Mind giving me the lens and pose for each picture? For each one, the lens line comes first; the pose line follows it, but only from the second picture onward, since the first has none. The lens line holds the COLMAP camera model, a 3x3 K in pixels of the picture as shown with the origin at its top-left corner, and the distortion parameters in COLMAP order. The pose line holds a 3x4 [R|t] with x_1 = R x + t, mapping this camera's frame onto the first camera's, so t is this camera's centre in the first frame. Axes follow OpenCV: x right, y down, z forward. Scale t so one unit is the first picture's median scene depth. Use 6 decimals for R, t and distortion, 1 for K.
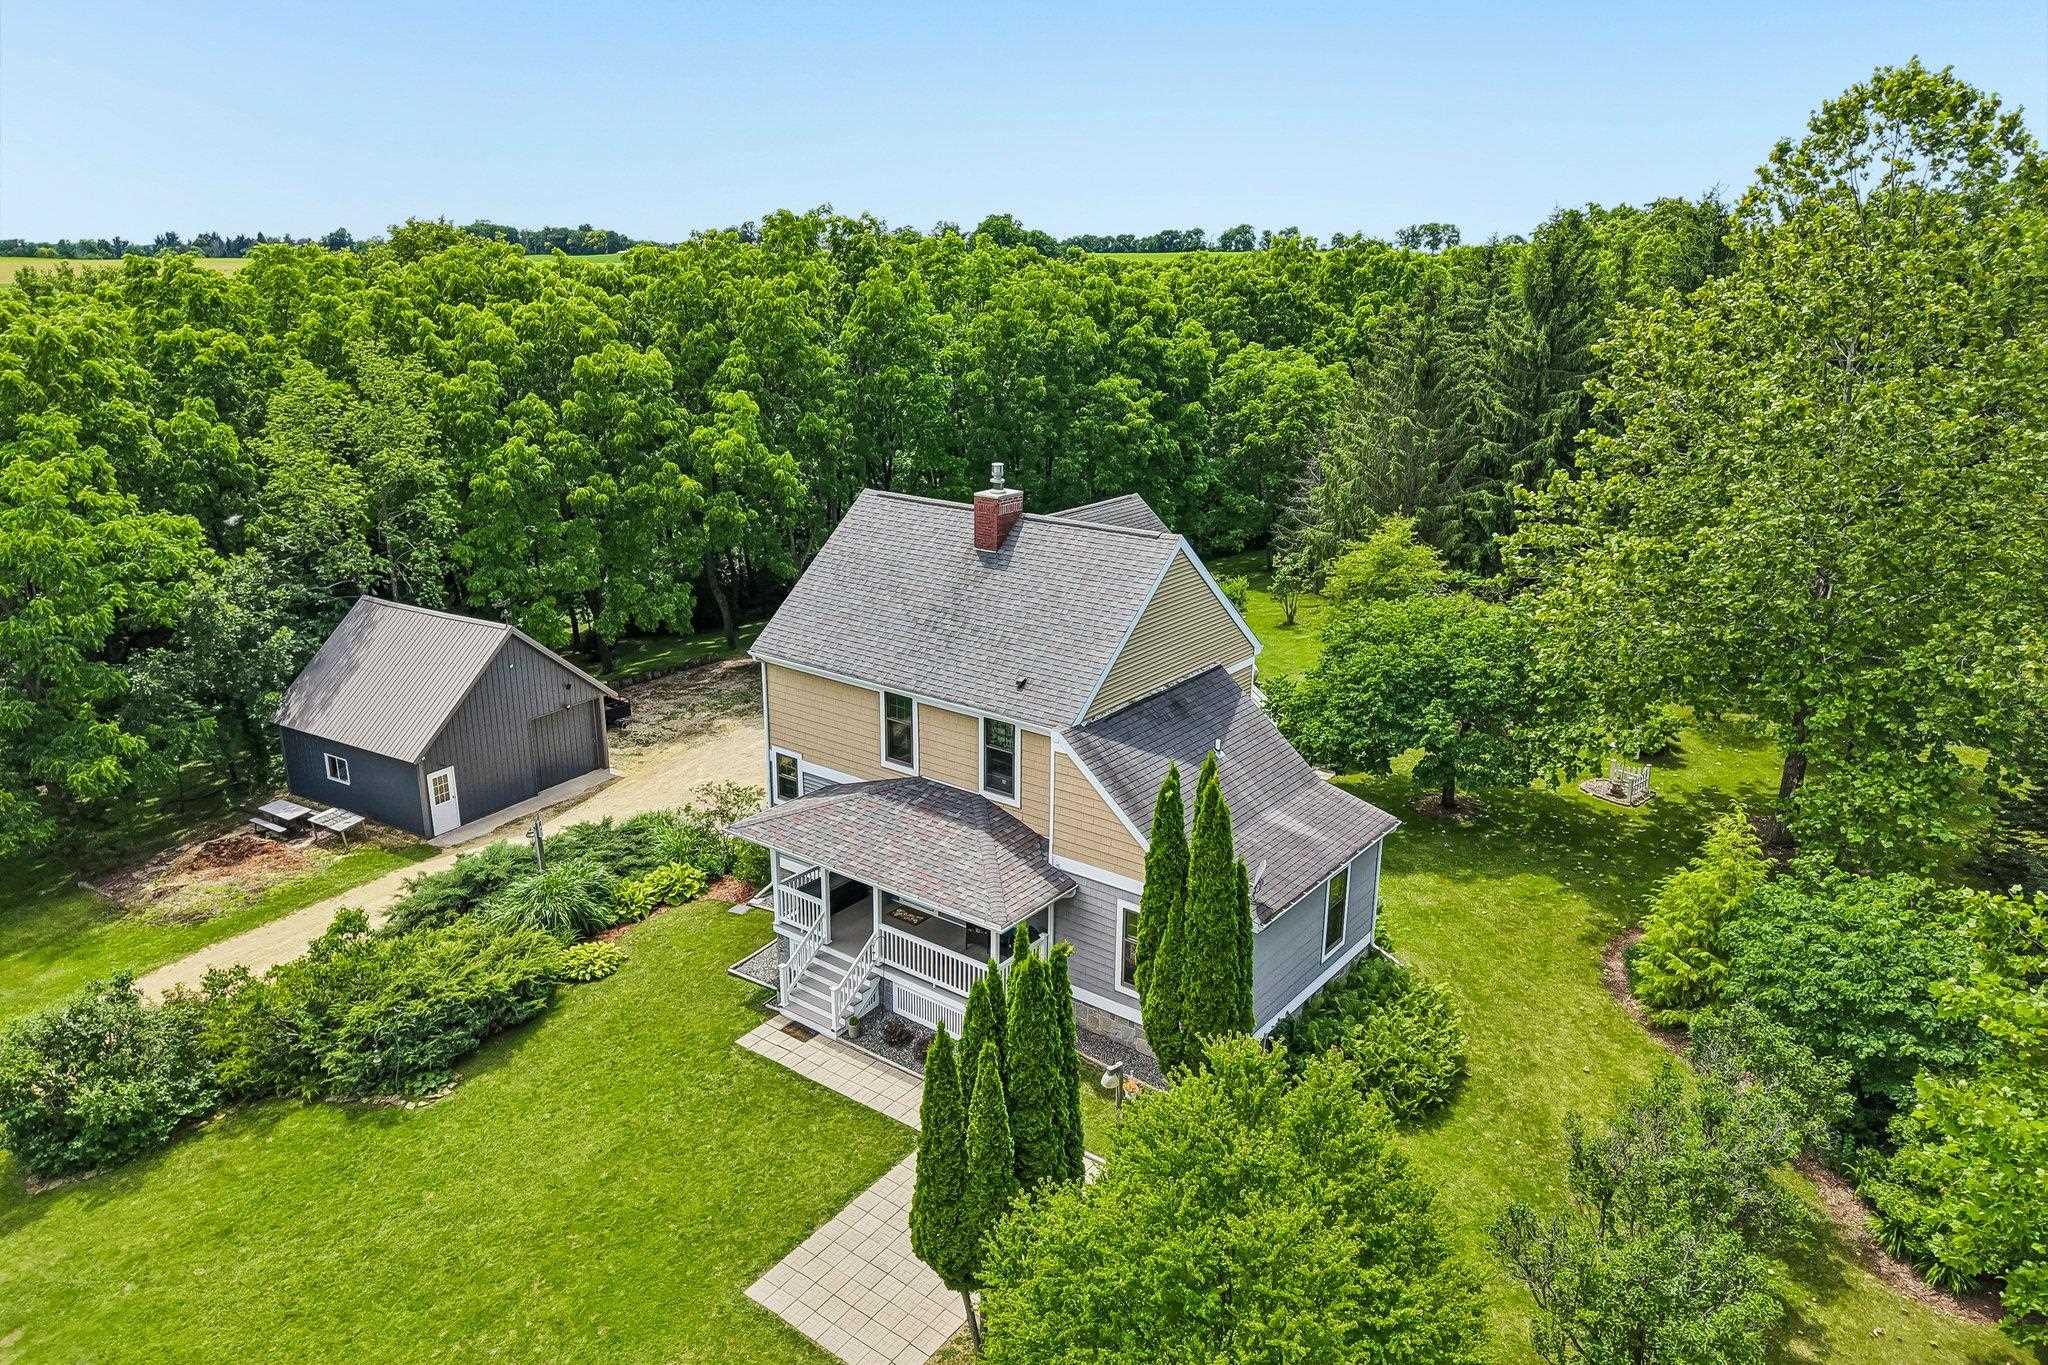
lens RADIAL K [[1446.3, 0, 1024.0], [0, 1446.3, 682.5], [0, 0, 1]] dist [-0.006194, 0.000106]
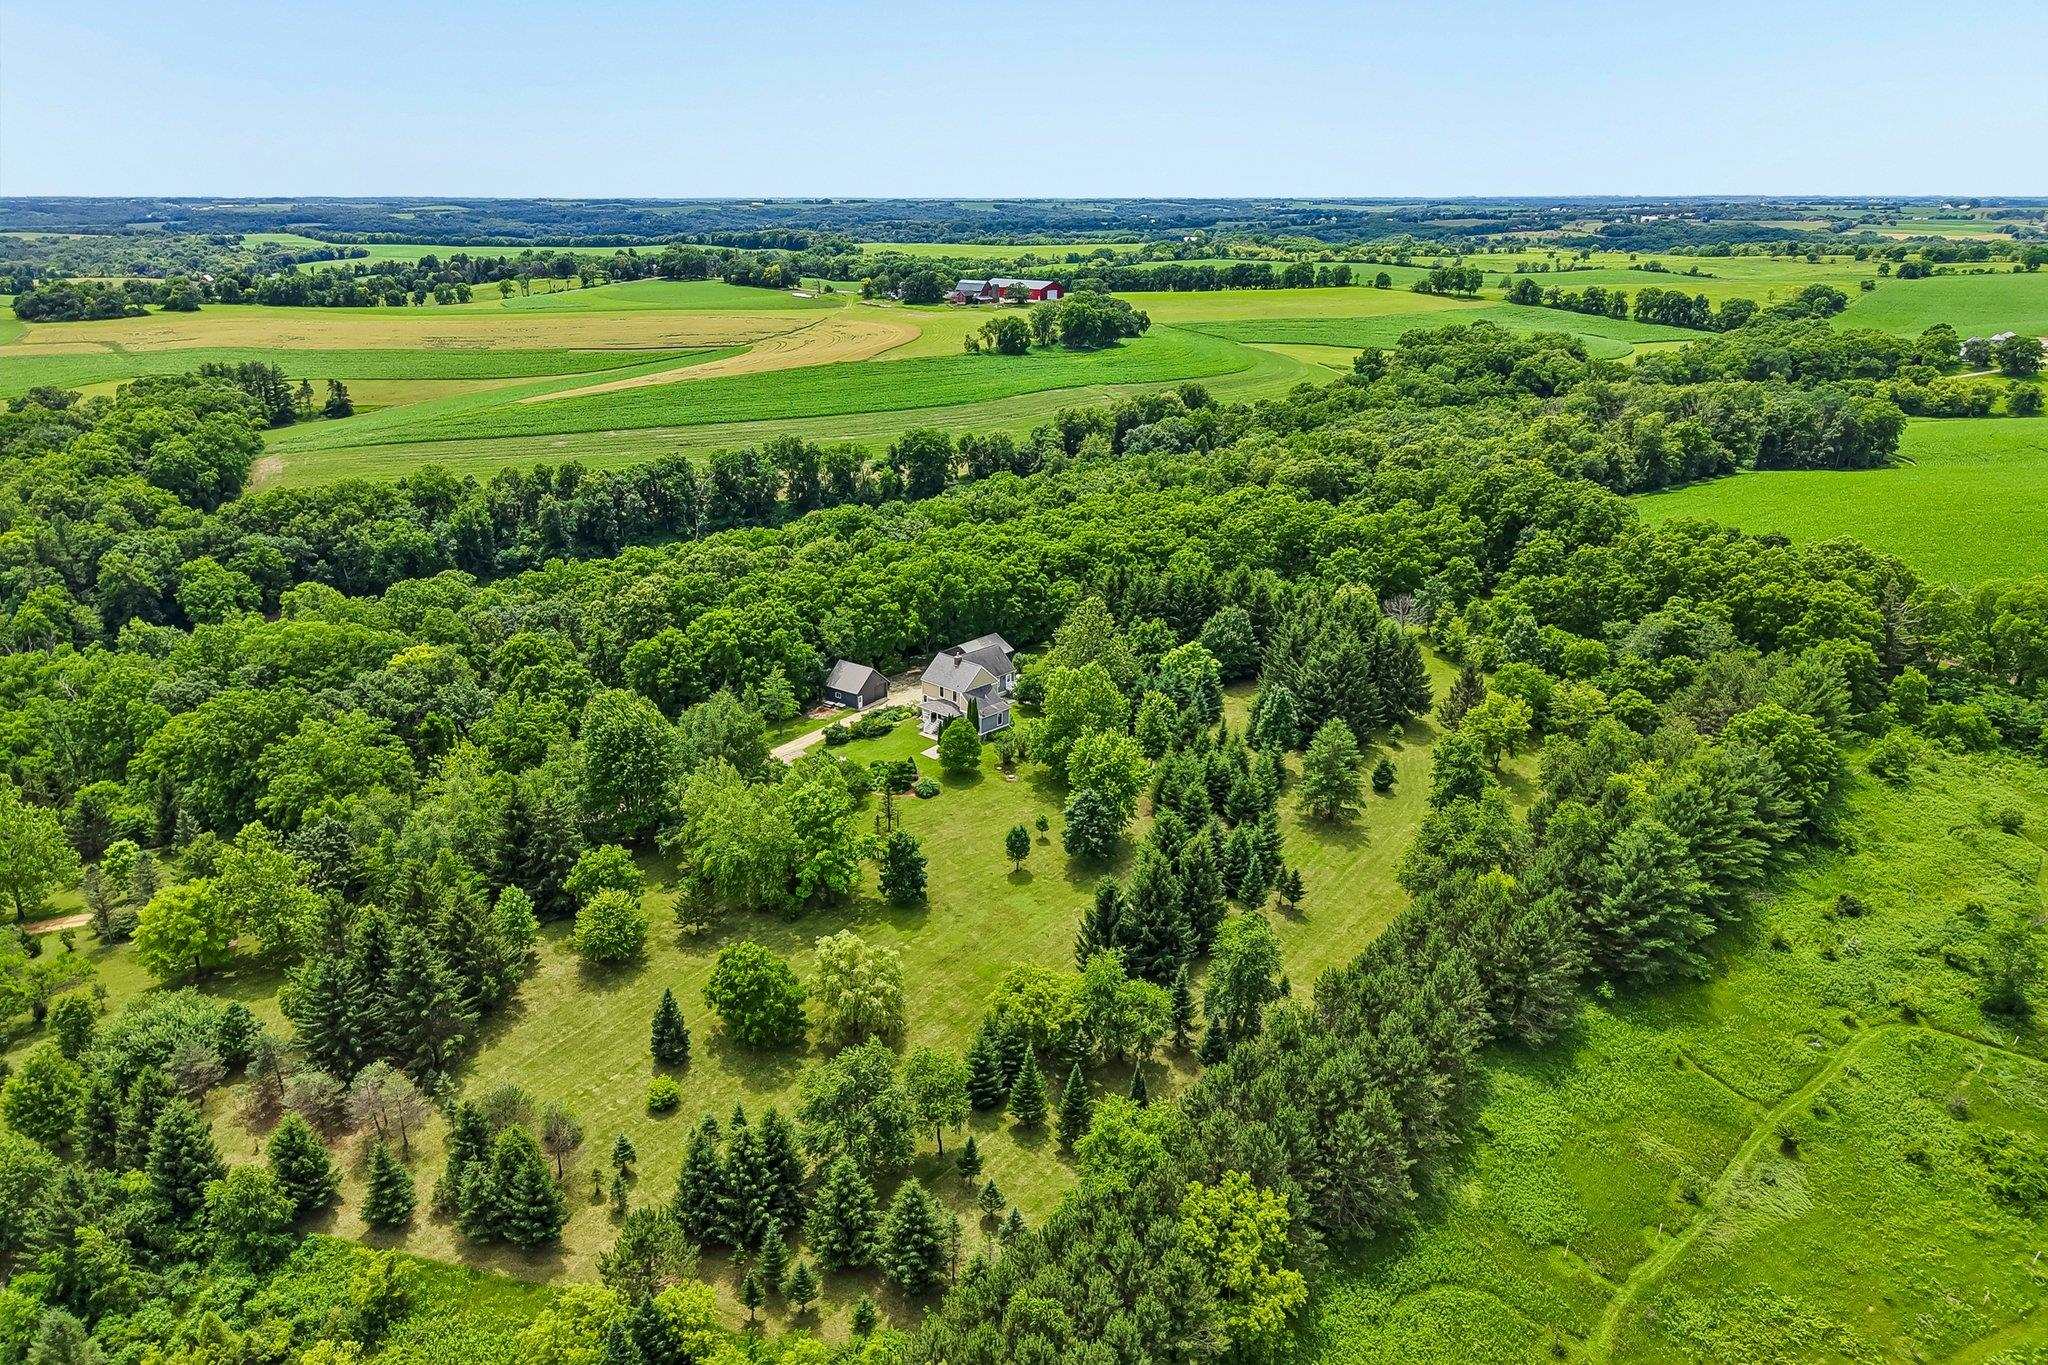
lens RADIAL K [[1375.5, 0, 1079.0], [0, 1375.5, 680.7], [0, 0, 1]] dist [0.049069, -0.000802]
pose [[0.998681, 0.029861, -0.041757, 0.777016], [-0.028284, 0.998882, 0.037866, -0.265988], [0.042841, -0.036635, 0.998410, -5.108923]]
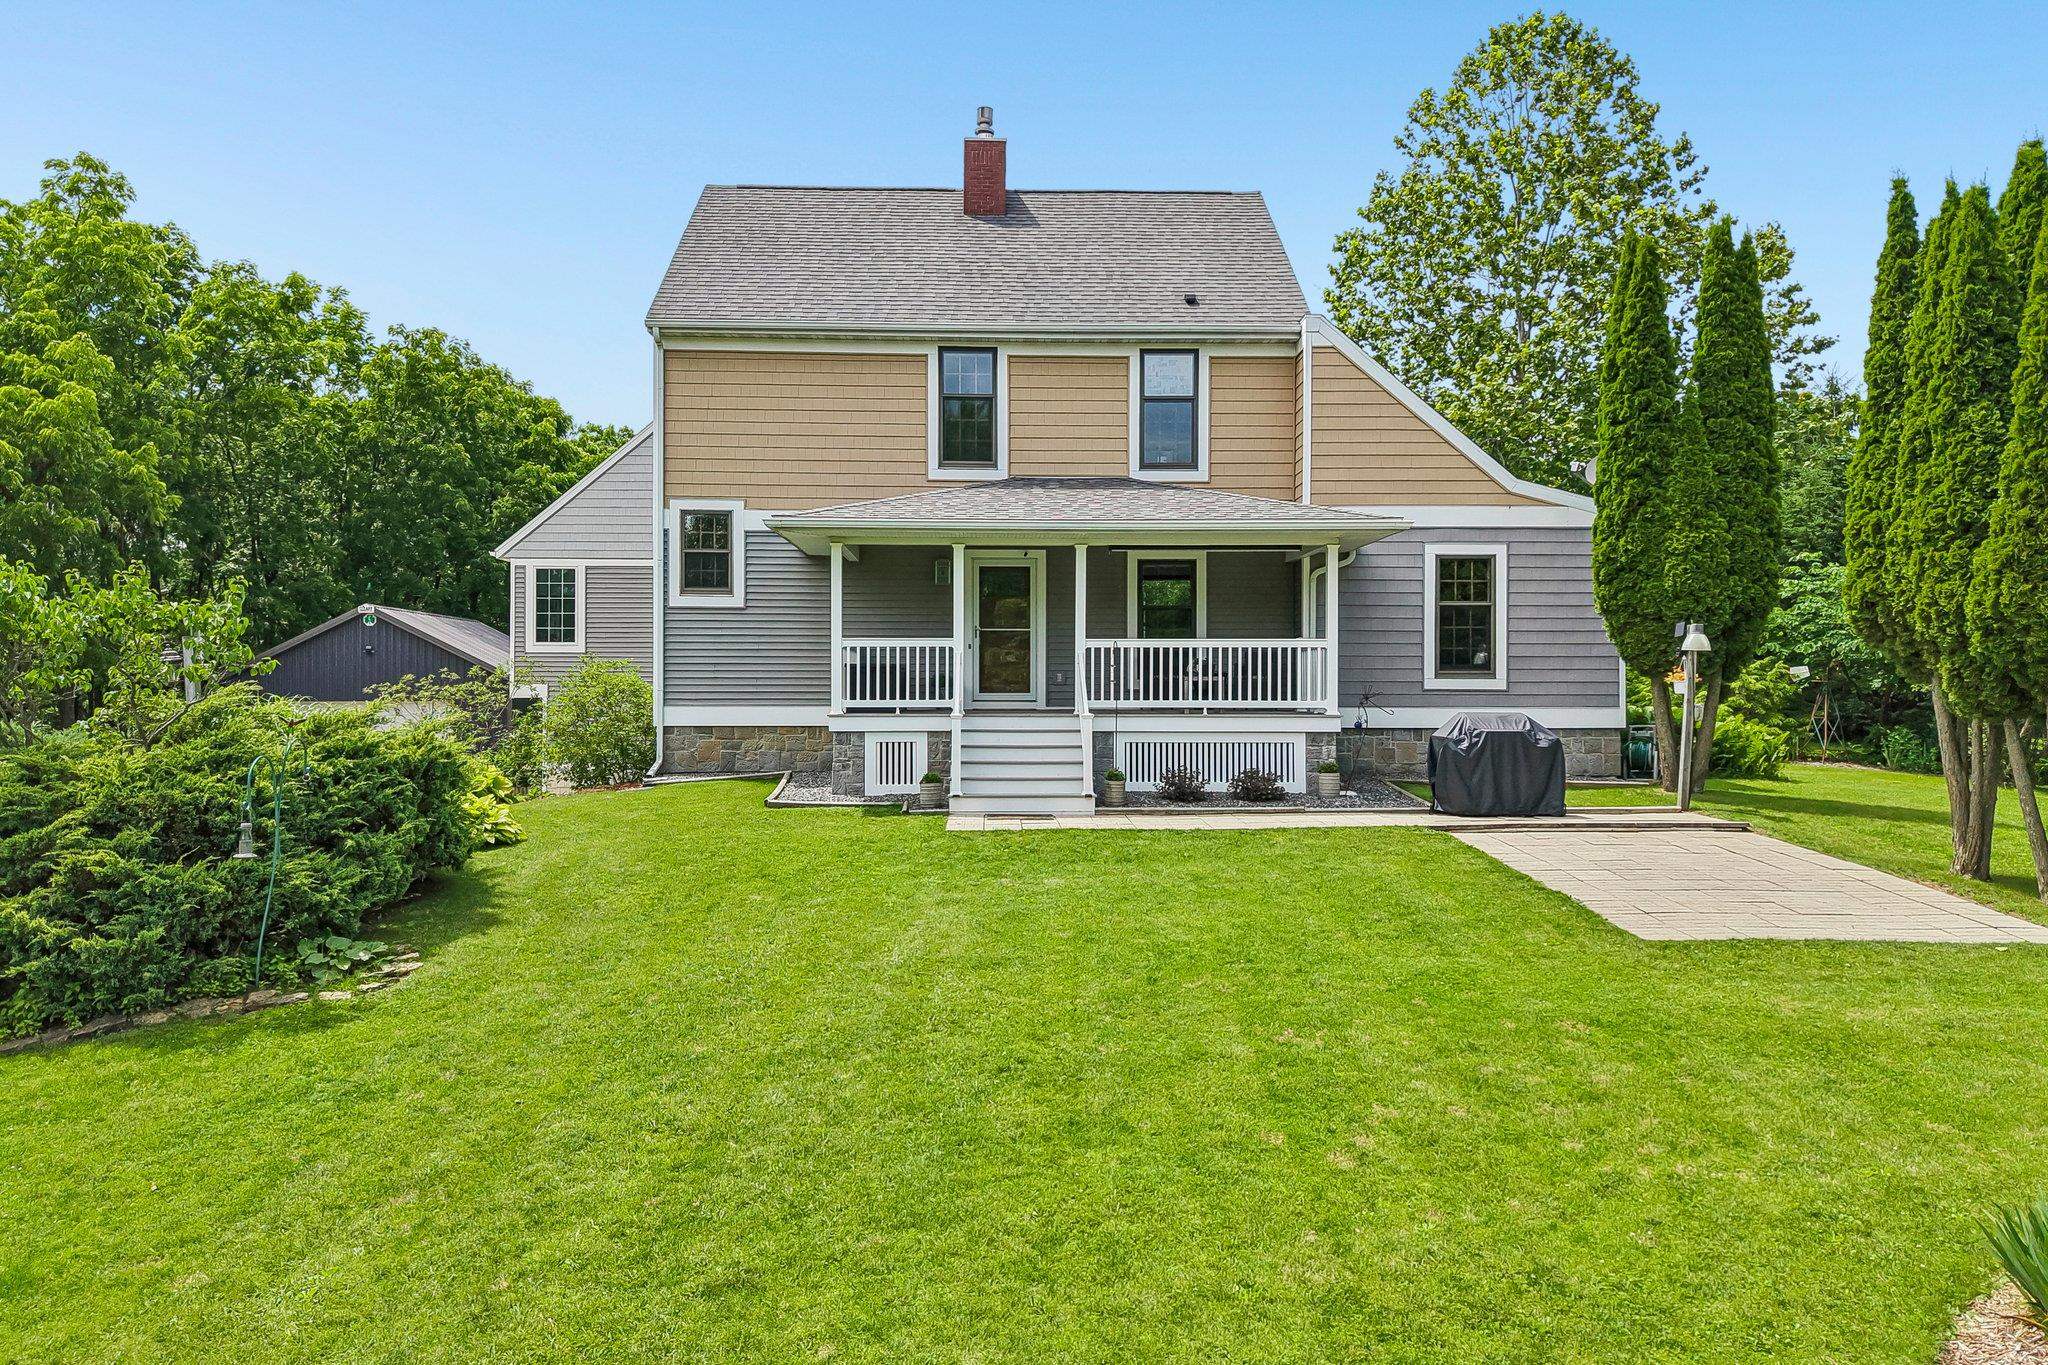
lens RADIAL K [[1446.3, 0, 1024.0], [0, 1446.3, 682.5], [0, 0, 1]] dist [-0.006194, 0.000106]
pose [[0.776993, -0.003025, 0.629502, -0.430437], [0.190856, 0.954053, -0.230989, 0.275723], [-0.599879, 0.299621, 0.741870, 0.502765]]
